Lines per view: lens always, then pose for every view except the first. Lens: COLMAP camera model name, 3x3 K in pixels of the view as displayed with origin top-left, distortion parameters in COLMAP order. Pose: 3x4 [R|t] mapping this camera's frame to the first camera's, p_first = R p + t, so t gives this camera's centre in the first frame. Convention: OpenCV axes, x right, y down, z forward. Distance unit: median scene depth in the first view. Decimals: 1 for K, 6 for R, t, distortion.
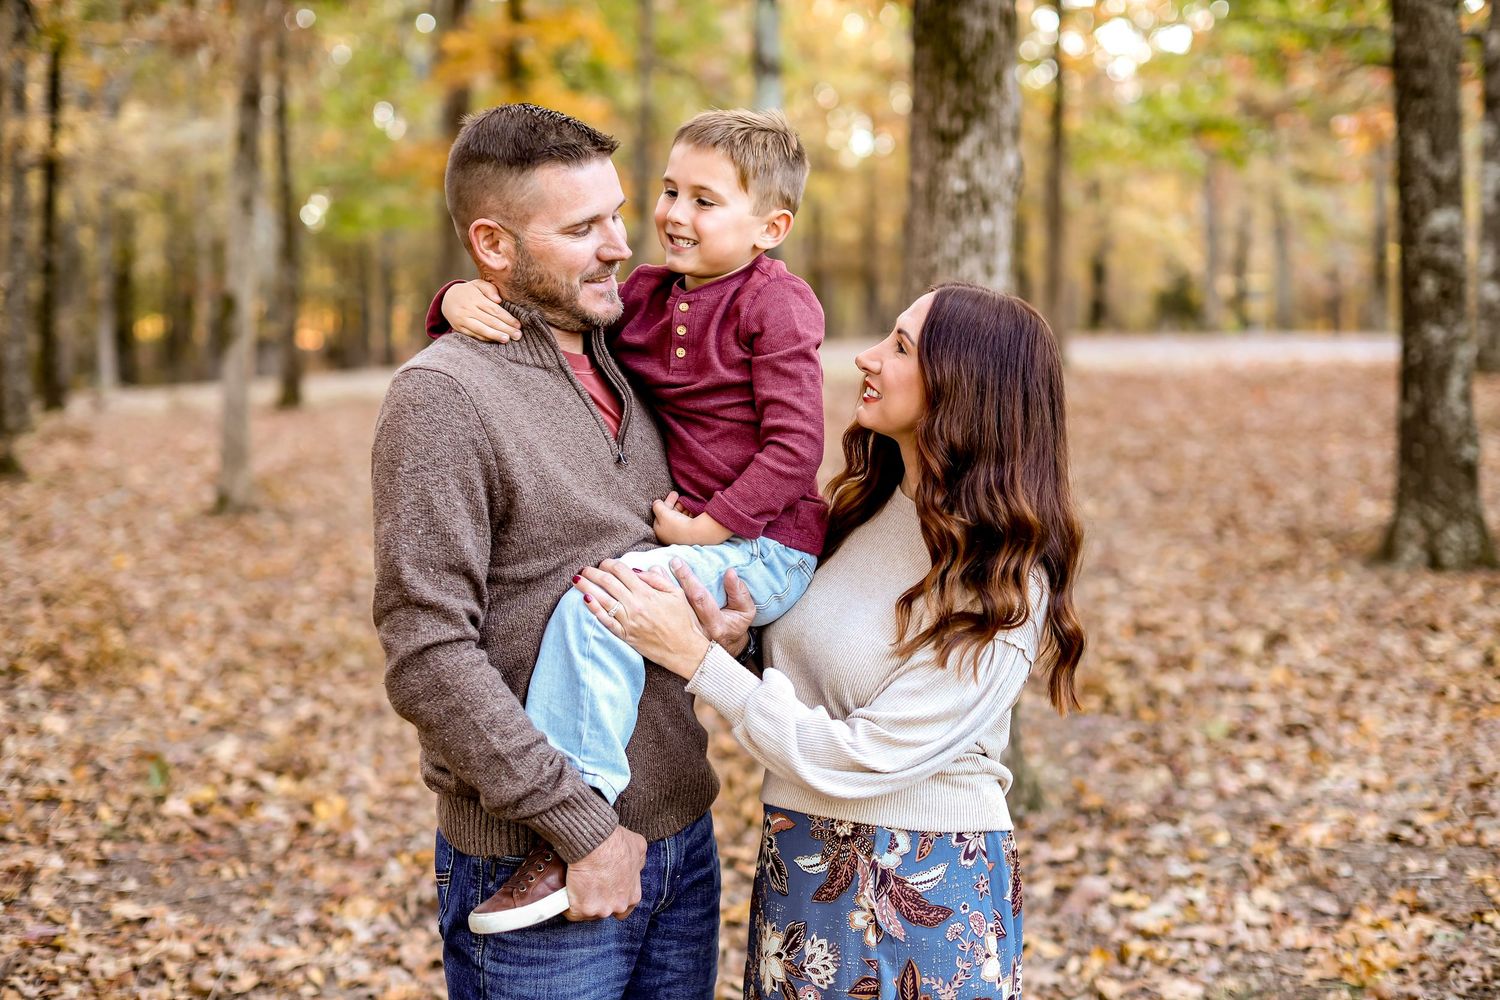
lens RADIAL K [[2279.2, 0, 749.5], [0, 2279.2, 471.1], [0, 0, 1]] dist [-0.163007, 0.135094]
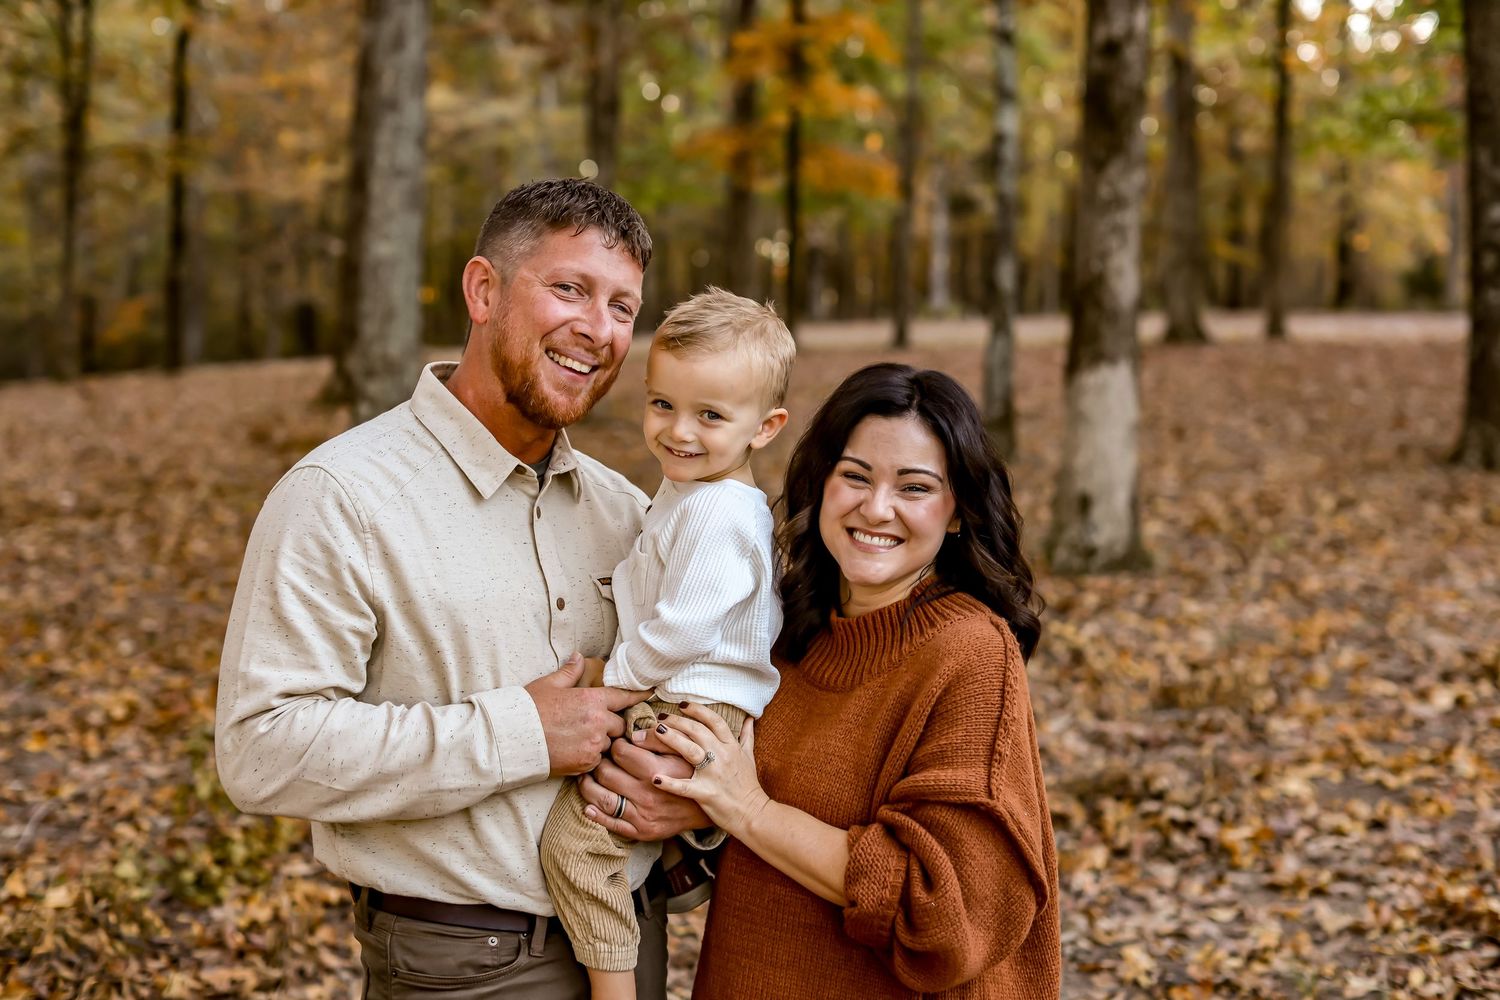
lens RADIAL K [[2279.2, 0, 749.5], [0, 2279.2, 471.1], [0, 0, 1]] dist [-0.163007, 0.135094]
pose [[0.993452, 0.020713, -0.112359, 0.004494], [-0.019421, 0.999732, 0.012579, 0.012237], [0.112589, -0.010315, 0.993588, -0.133886]]
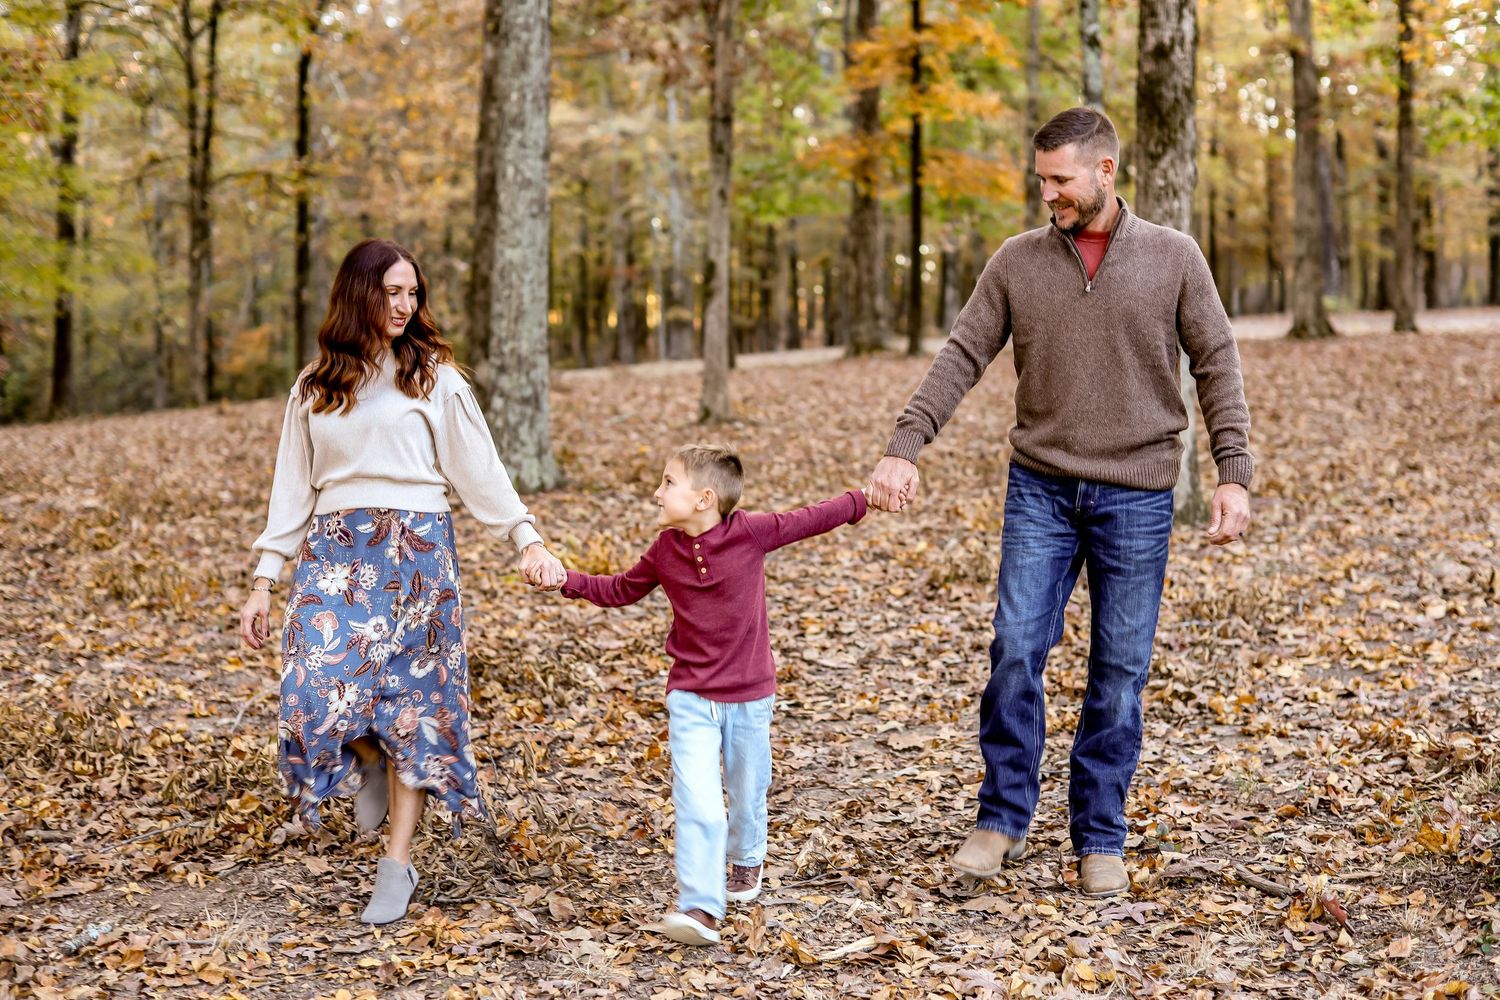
lens RADIAL K [[2390.4, 0, 750.0], [0, 2390.4, 500.0], [0, 0, 1]] dist [-0.180634, 0.279697]
pose [[0.985025, -0.000199, -0.172410, 0.018699], [0.002631, 0.999900, 0.013877, 0.020521], [0.172390, -0.014123, 0.984928, -0.188468]]
